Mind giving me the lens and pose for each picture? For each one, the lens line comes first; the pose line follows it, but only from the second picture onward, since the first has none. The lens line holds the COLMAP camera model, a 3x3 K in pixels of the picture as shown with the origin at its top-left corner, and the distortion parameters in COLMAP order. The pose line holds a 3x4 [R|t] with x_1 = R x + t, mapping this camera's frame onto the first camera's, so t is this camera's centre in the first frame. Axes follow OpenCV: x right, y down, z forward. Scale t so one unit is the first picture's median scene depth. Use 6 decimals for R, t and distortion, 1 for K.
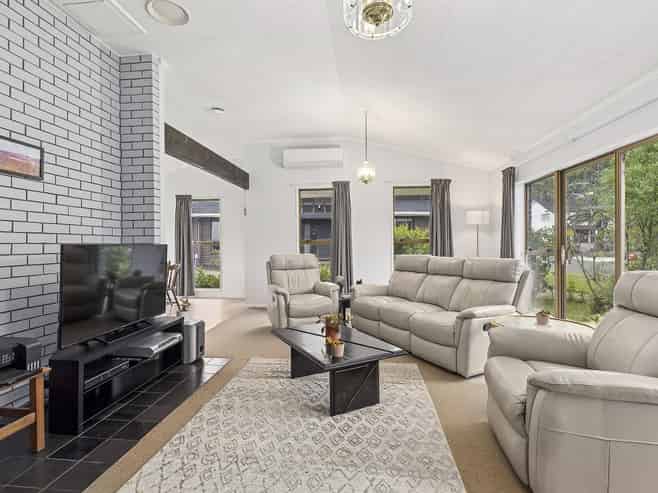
lens RADIAL K [[329.2, 0, 329.9], [0, 329.2, 249.6], [0, 0, 1]] dist [0.001949, 0.000296]
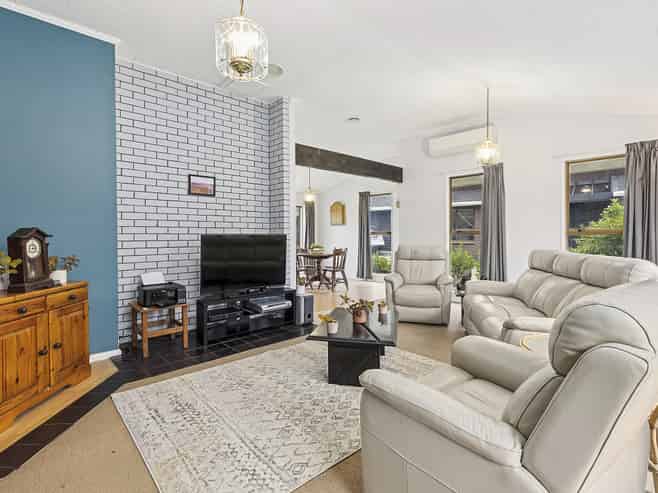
lens RADIAL K [[329.9, 0, 325.9], [0, 329.9, 242.4], [0, 0, 1]] dist [0.003399, 0.000712]
pose [[0.754838, 0.023475, -0.655492, 0.478196], [-0.016112, 0.999721, 0.017248, -0.009543], [0.655714, -0.002458, 0.755005, 0.069615]]
